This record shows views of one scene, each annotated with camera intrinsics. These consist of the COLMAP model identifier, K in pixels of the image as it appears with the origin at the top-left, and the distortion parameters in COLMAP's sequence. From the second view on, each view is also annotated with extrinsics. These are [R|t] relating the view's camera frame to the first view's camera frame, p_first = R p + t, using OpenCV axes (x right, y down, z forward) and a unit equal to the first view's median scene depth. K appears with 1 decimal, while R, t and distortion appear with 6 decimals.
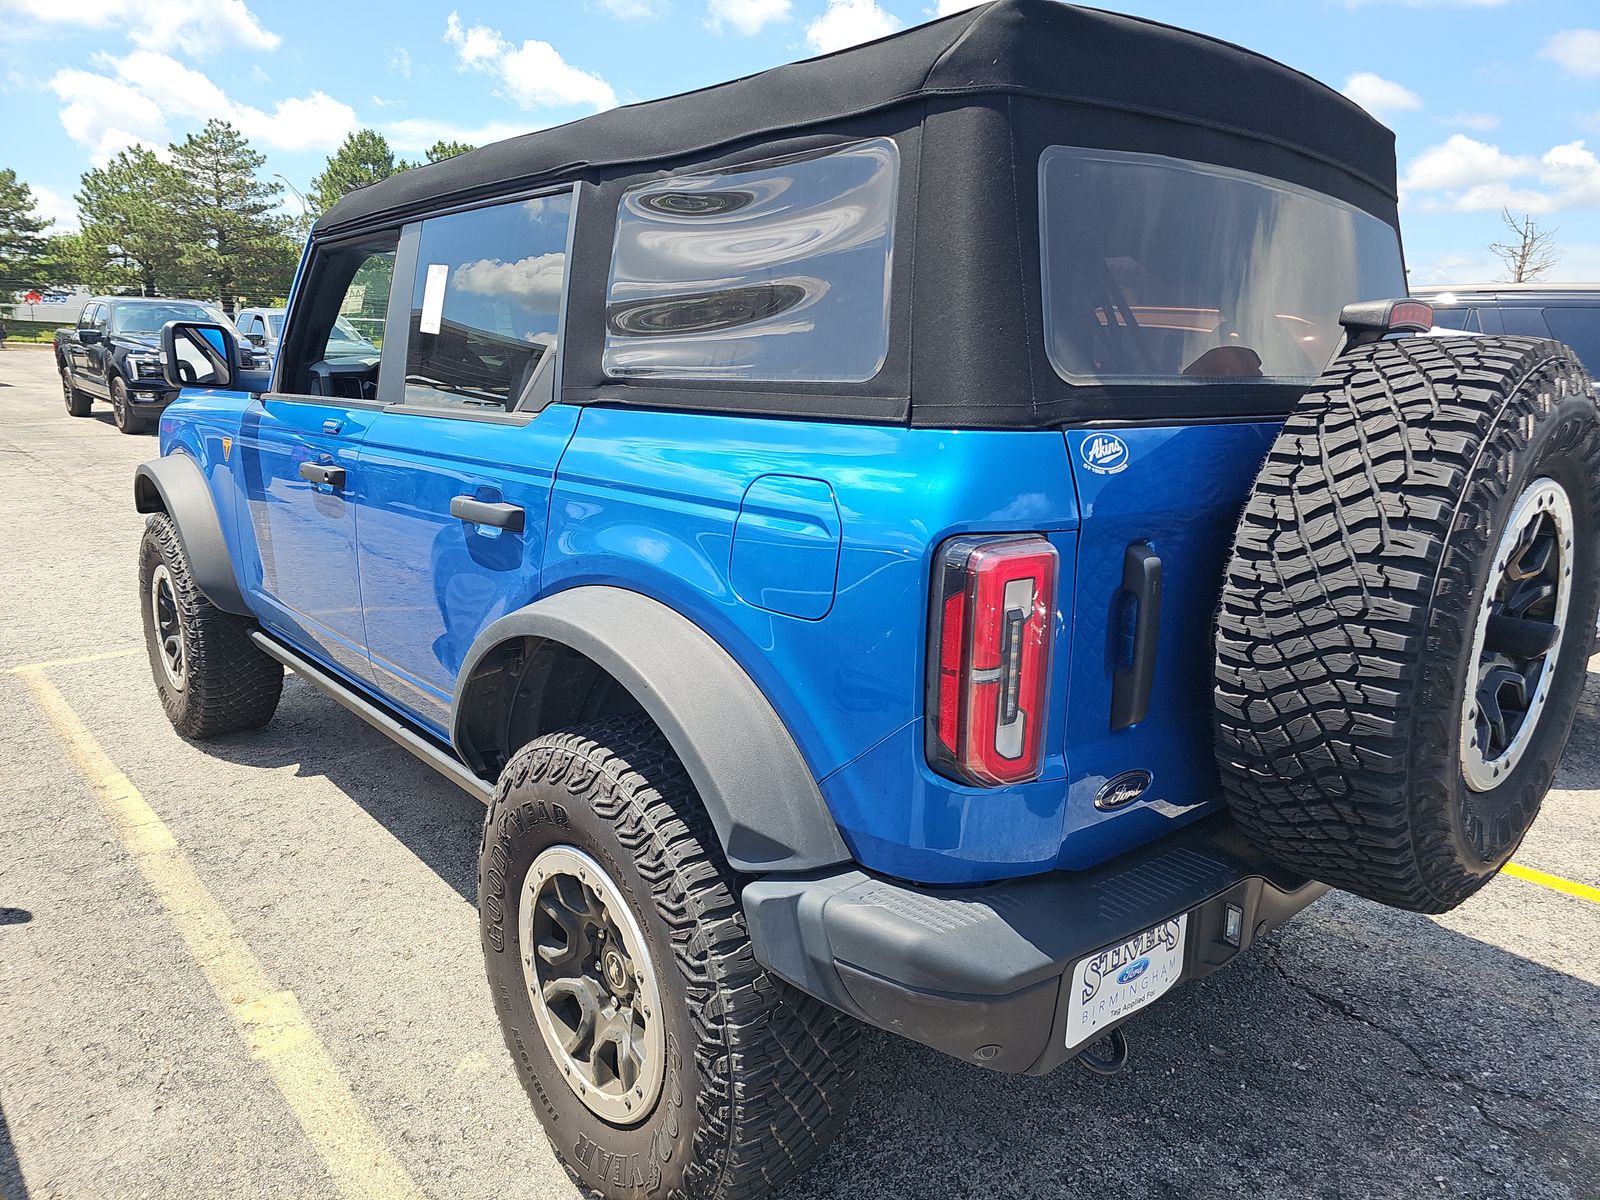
lens RADIAL K [[1057.5, 0, 832.6], [0, 1057.5, 561.4], [0, 0, 1]] dist [0.060617, -0.061738]
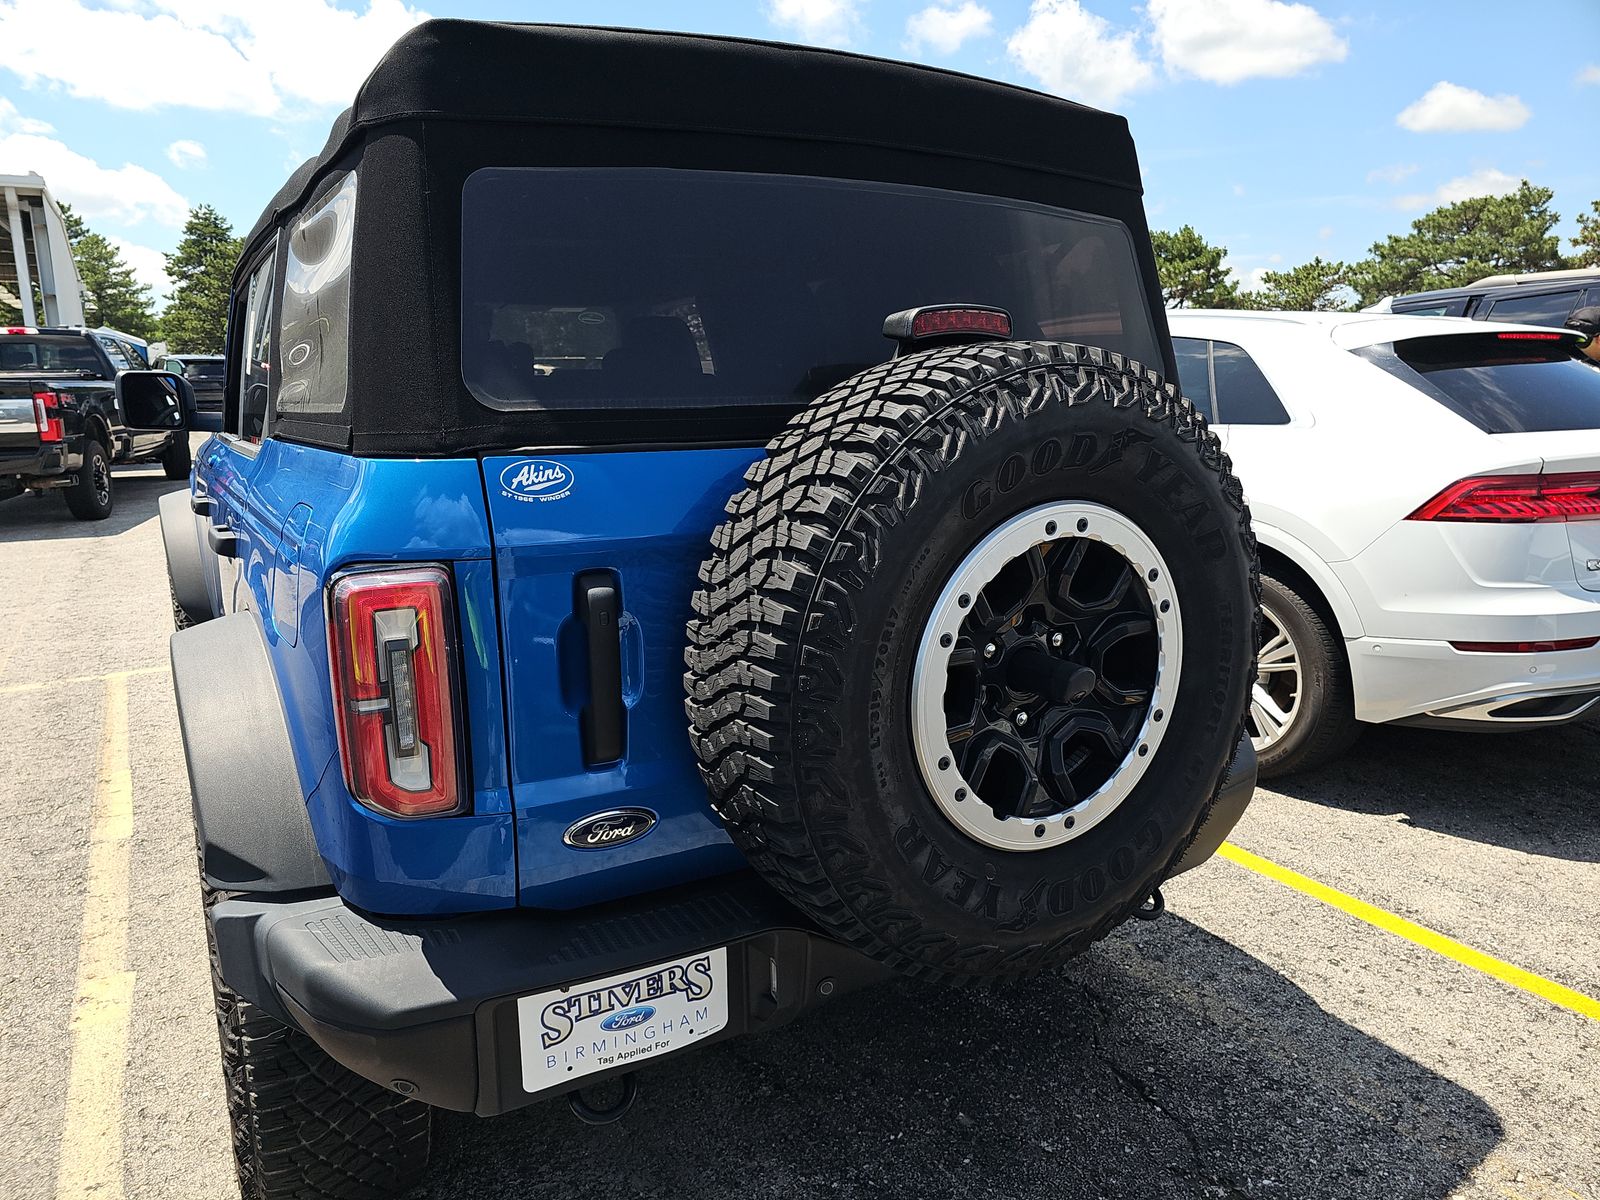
lens RADIAL K [[1066.0, 0, 794.9], [0, 1066.0, 571.6], [0, 0, 1]] dist [0.054351, -0.057335]
pose [[0.976740, 0.003467, -0.214398, 0.657598], [-0.005929, 0.999924, -0.010843, -0.008305], [0.214344, 0.011862, 0.976686, 0.088828]]
